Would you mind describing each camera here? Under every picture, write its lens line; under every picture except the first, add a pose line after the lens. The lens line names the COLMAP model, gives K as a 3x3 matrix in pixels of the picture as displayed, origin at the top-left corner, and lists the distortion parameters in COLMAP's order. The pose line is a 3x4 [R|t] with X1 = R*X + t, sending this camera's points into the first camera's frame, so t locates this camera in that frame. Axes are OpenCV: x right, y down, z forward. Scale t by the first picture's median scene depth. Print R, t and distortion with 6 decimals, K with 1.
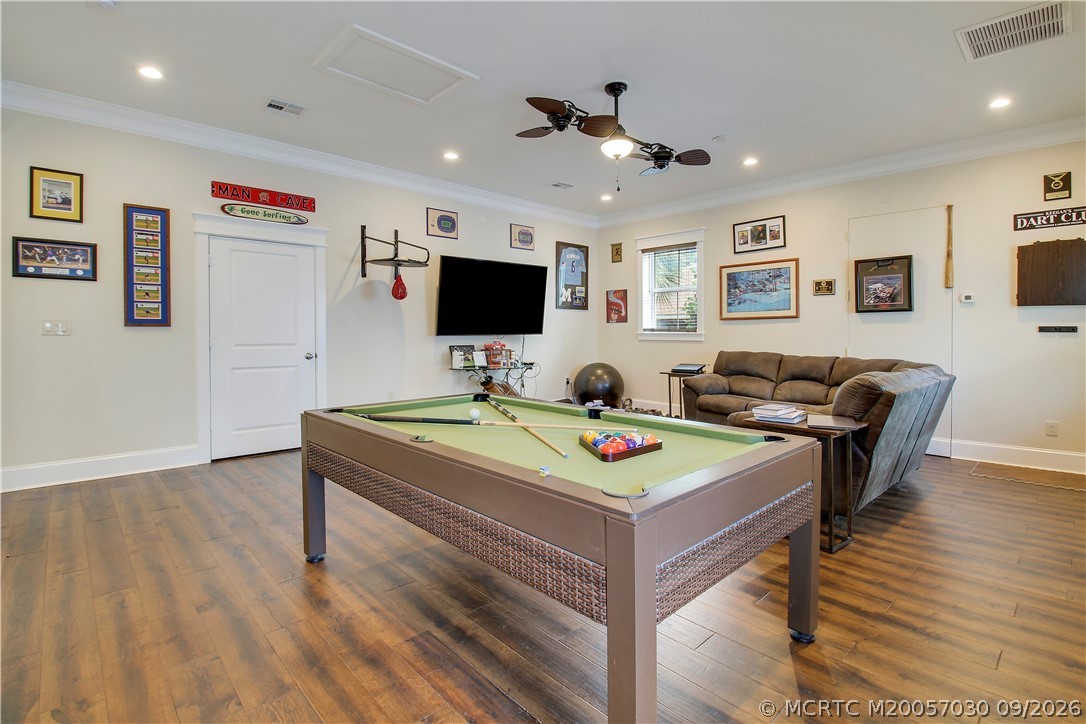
lens RADIAL K [[508.8, 0, 534.3], [0, 508.8, 339.2], [0, 0, 1]] dist [-0.013293, -0.004081]
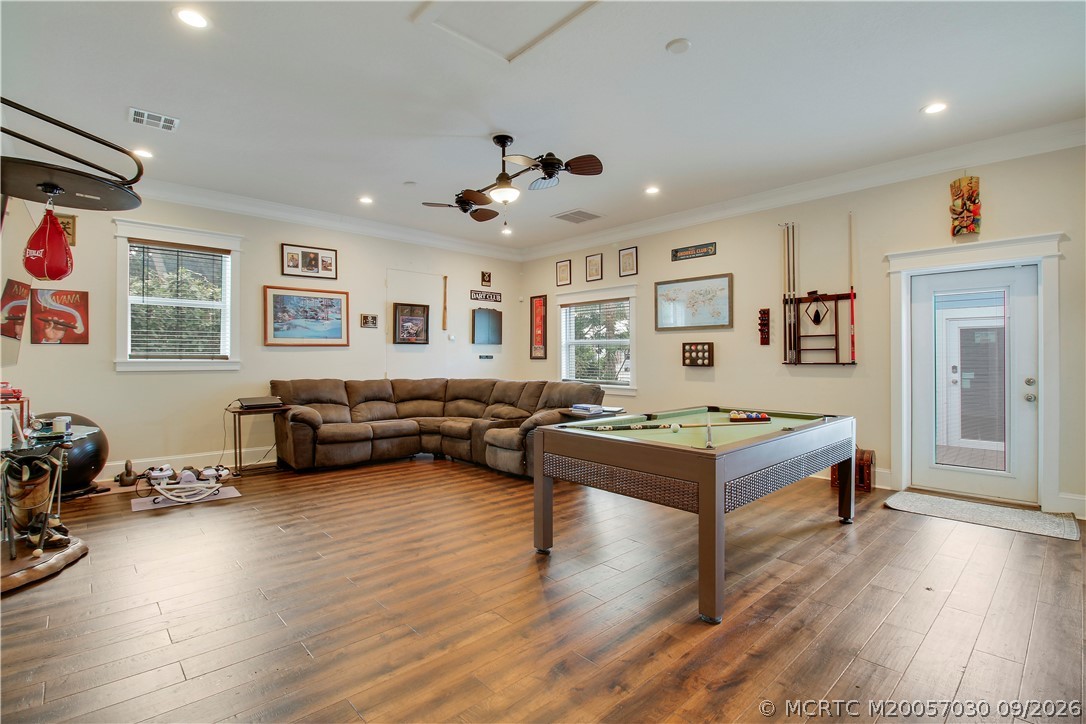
lens RADIAL K [[508.8, 0, 542.1], [0, 508.8, 356.2], [0, 0, 1]] dist [-0.013293, -0.004081]
pose [[-0.007668, 0.003313, 0.999965, -0.590726], [0.014947, 0.999883, -0.003198, -0.010586], [-0.999859, 0.014922, -0.007716, 0.587867]]
